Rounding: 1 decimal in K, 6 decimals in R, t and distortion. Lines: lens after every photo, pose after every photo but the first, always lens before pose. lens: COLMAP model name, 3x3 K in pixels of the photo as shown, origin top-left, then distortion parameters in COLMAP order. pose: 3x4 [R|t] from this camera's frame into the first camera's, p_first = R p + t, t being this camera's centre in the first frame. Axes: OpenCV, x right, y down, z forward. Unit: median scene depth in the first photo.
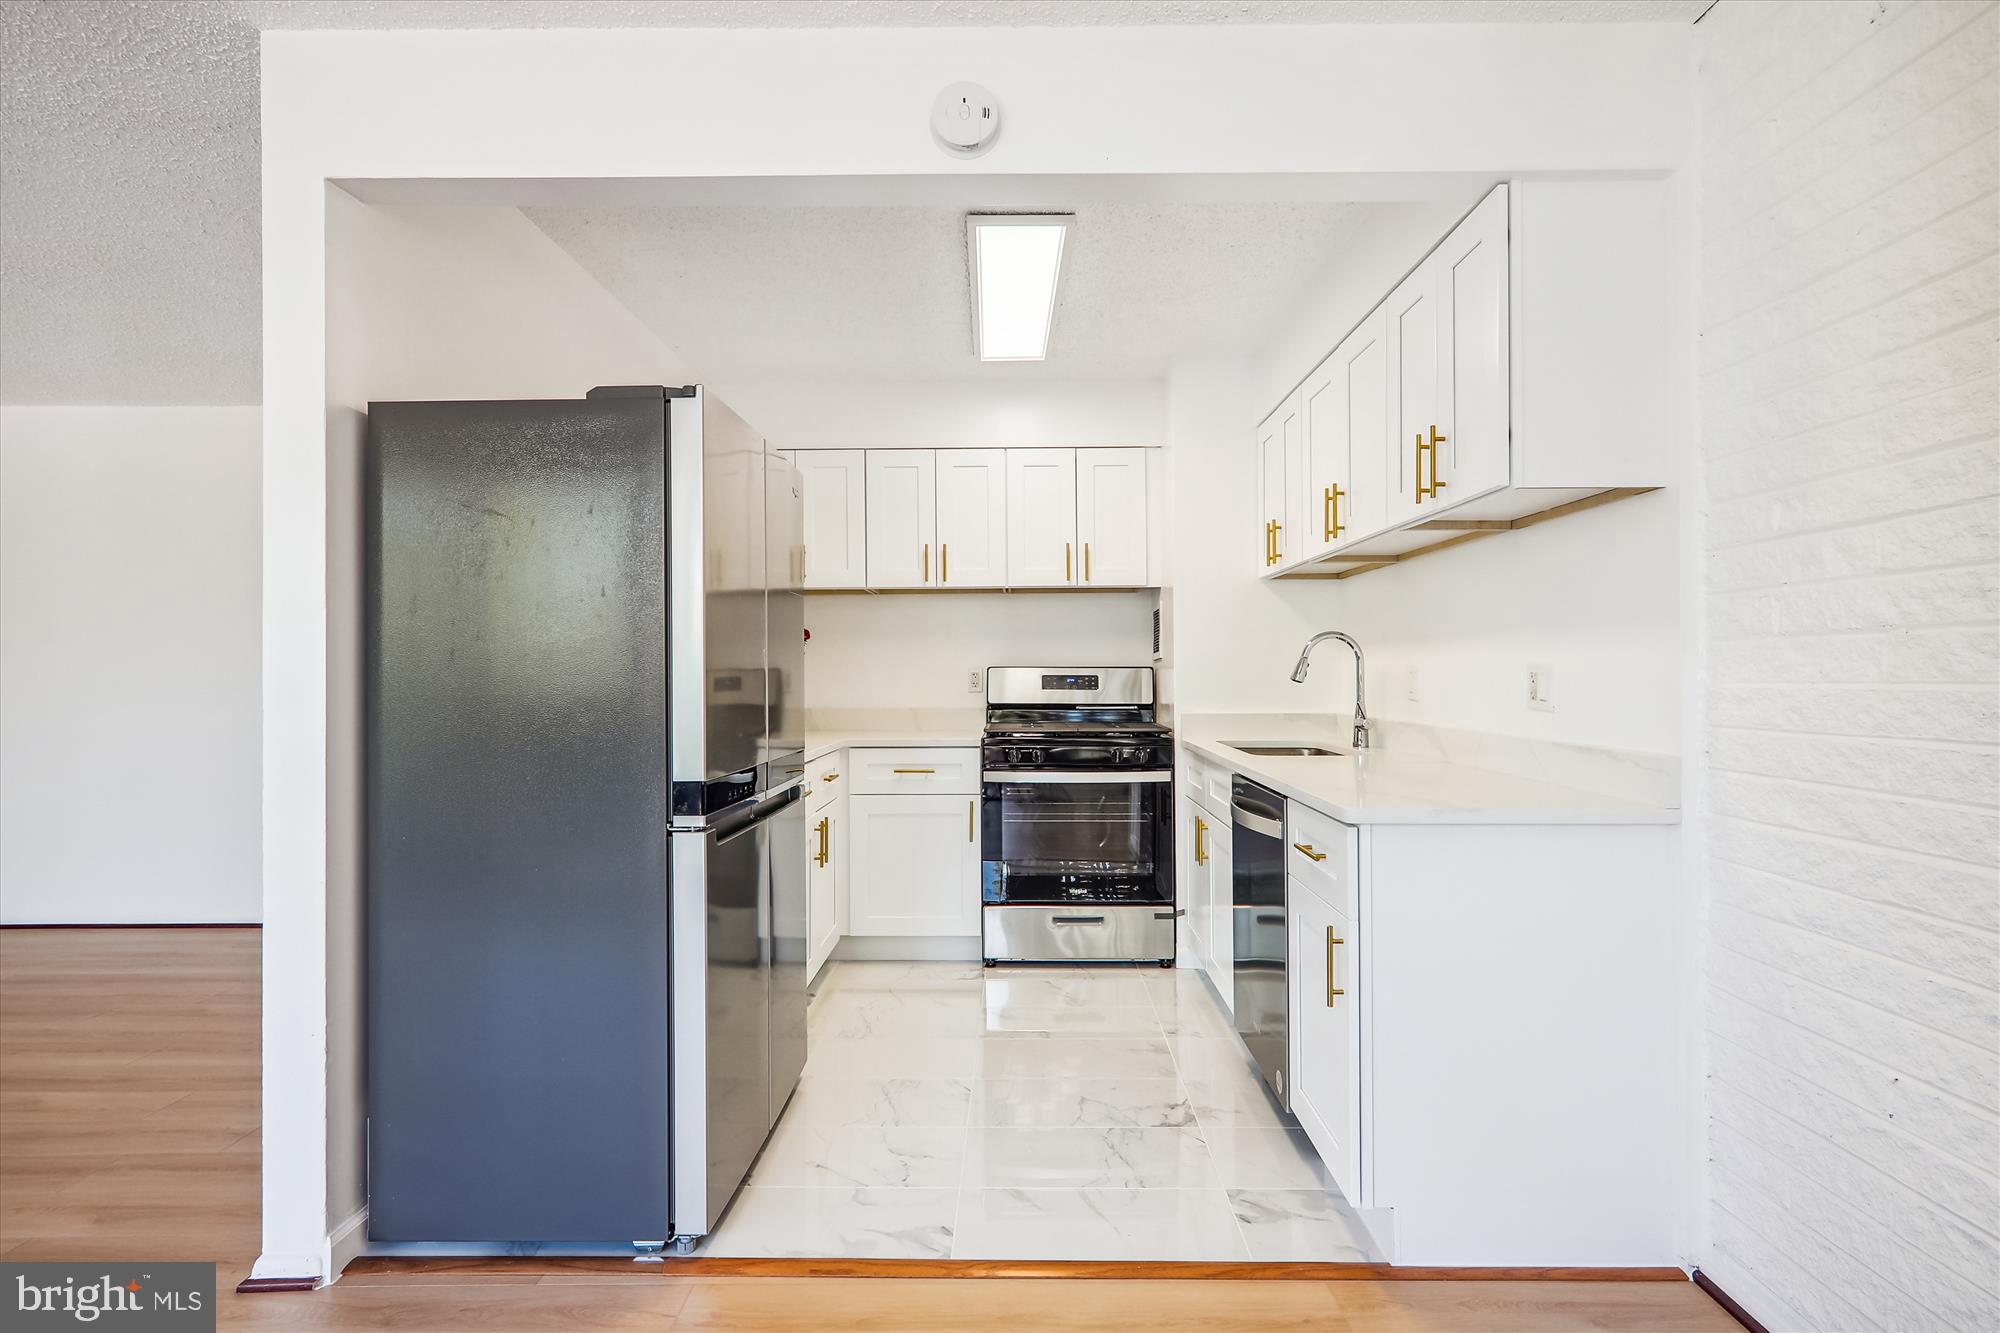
lens RADIAL K [[996.1, 0, 1013.3], [0, 996.1, 662.6], [0, 0, 1]] dist [0.003574, 0.000690]
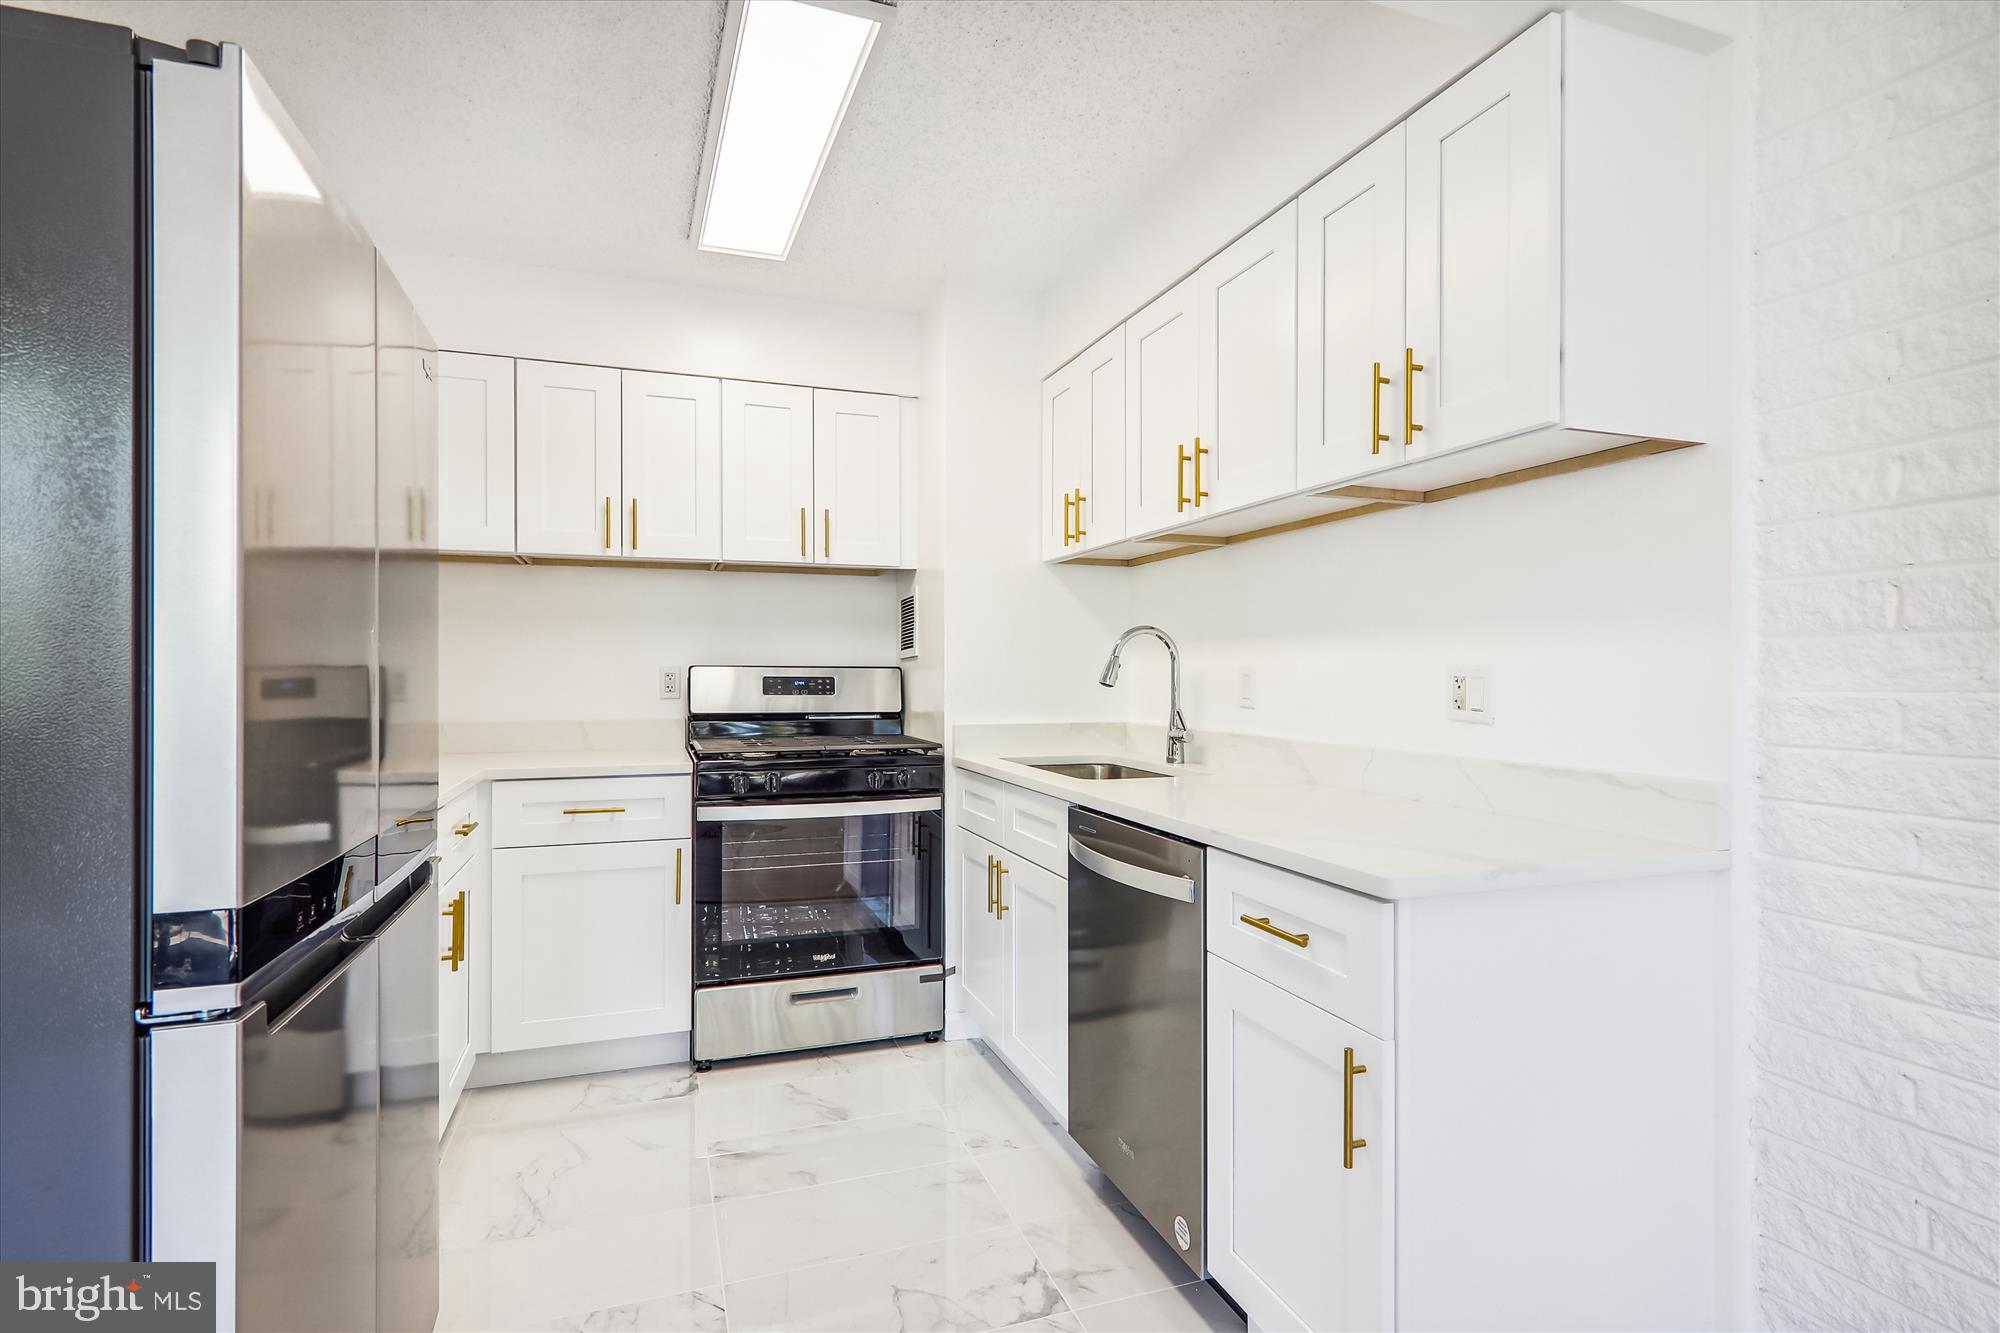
lens RADIAL K [[996.1, 0, 1012.1], [0, 996.1, 664.6], [0, 0, 1]] dist [0.003574, 0.000690]
pose [[0.936406, 0.007610, 0.350836, -0.102561], [-0.008036, 0.999968, -0.000242, 0.003211], [-0.350826, -0.002593, 0.936437, 0.330003]]
